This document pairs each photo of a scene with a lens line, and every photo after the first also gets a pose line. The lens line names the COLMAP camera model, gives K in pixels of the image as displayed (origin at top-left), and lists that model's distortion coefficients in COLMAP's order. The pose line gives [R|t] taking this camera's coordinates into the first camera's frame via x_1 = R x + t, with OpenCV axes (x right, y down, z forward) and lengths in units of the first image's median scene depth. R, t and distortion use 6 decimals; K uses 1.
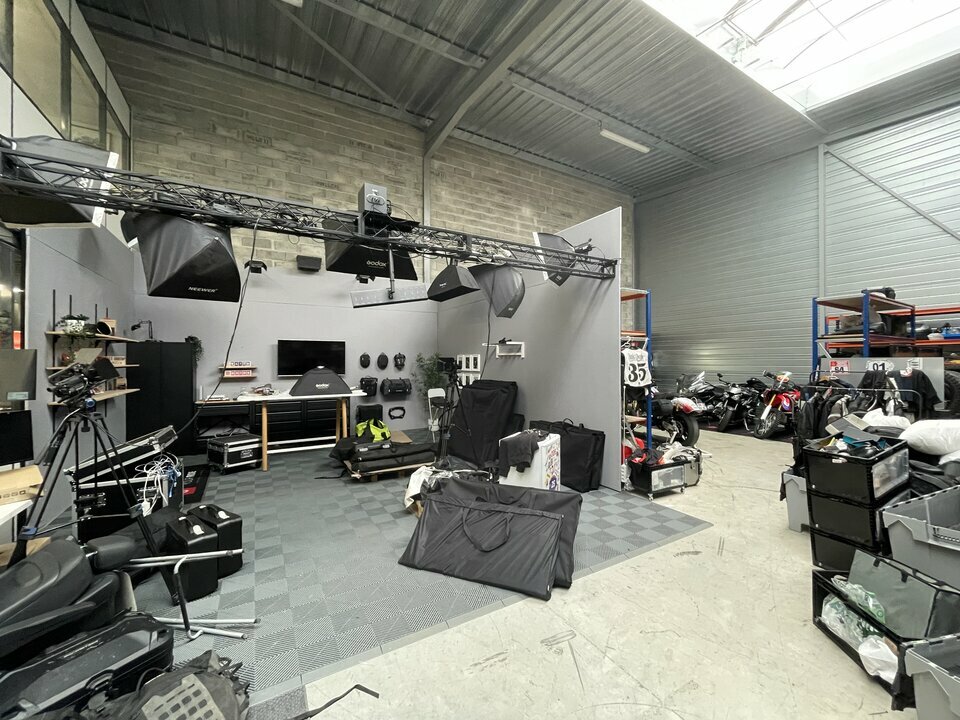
lens RADIAL K [[386.7, 0, 483.1], [0, 386.7, 361.1], [0, 0, 1]] dist [-0.008197, 0.000151]
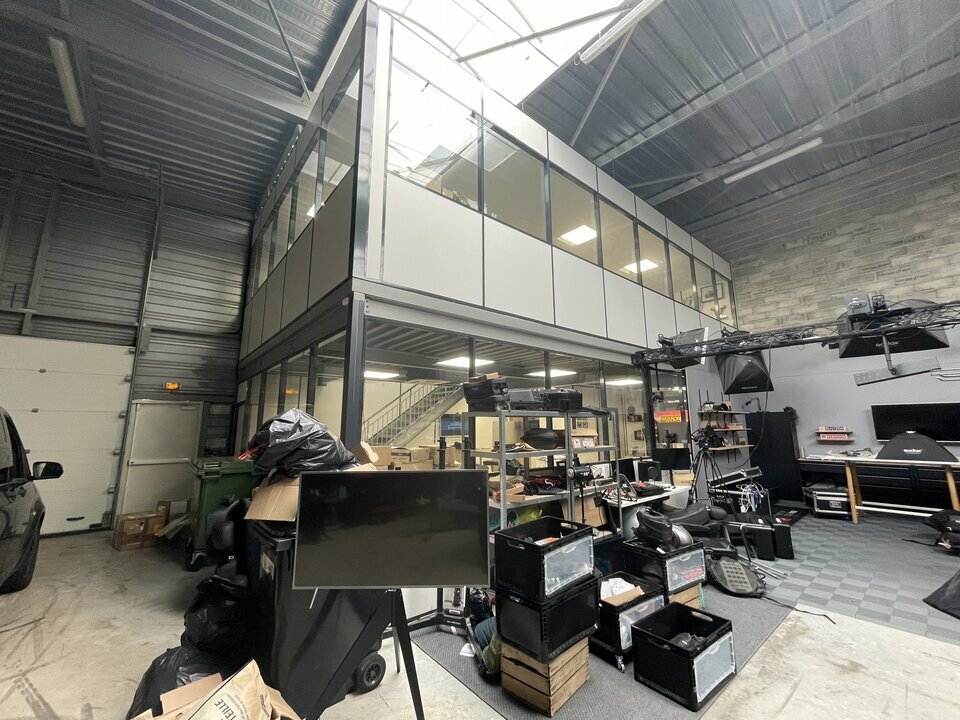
lens RADIAL K [[386.7, 0, 482.7], [0, 386.7, 360.0], [0, 0, 1]] dist [-0.008197, 0.000151]
pose [[0.165683, -0.168332, -0.971706, 0.427357], [0.001952, 0.985379, -0.170368, -0.001199], [0.986177, 0.026331, 0.163589, -0.279413]]
